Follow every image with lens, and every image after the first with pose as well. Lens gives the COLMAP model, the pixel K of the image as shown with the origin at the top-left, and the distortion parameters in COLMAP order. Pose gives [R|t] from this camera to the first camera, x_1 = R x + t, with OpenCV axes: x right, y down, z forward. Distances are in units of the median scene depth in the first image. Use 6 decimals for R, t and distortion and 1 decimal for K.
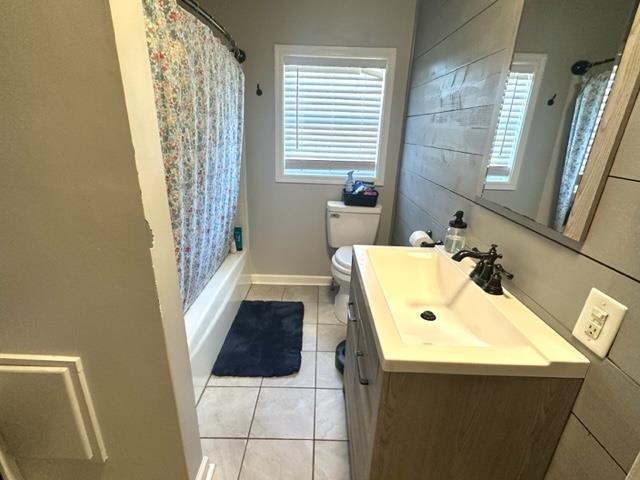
lens RADIAL K [[309.8, 0, 320.0], [0, 309.8, 241.2], [0, 0, 1]] dist [-0.002262, 0.003234]
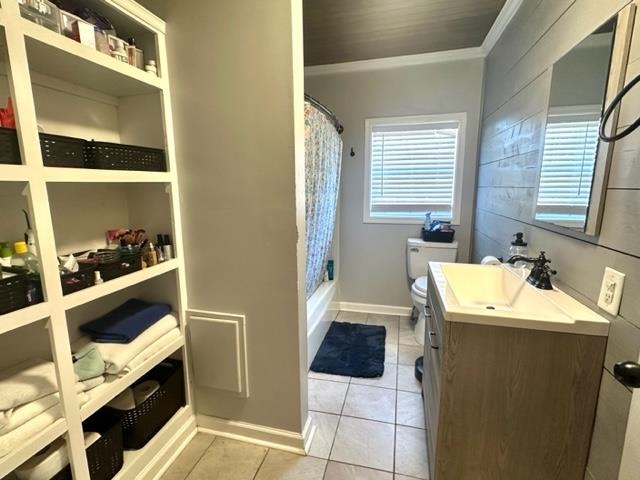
lens RADIAL K [[309.8, 0, 319.7], [0, 309.8, 239.5], [0, 0, 1]] dist [-0.002262, 0.003234]
pose [[0.967577, 0.003176, -0.252557, -0.002562], [-0.048477, 0.983666, -0.173354, 0.146943], [0.247881, 0.179976, 0.951926, -0.289759]]
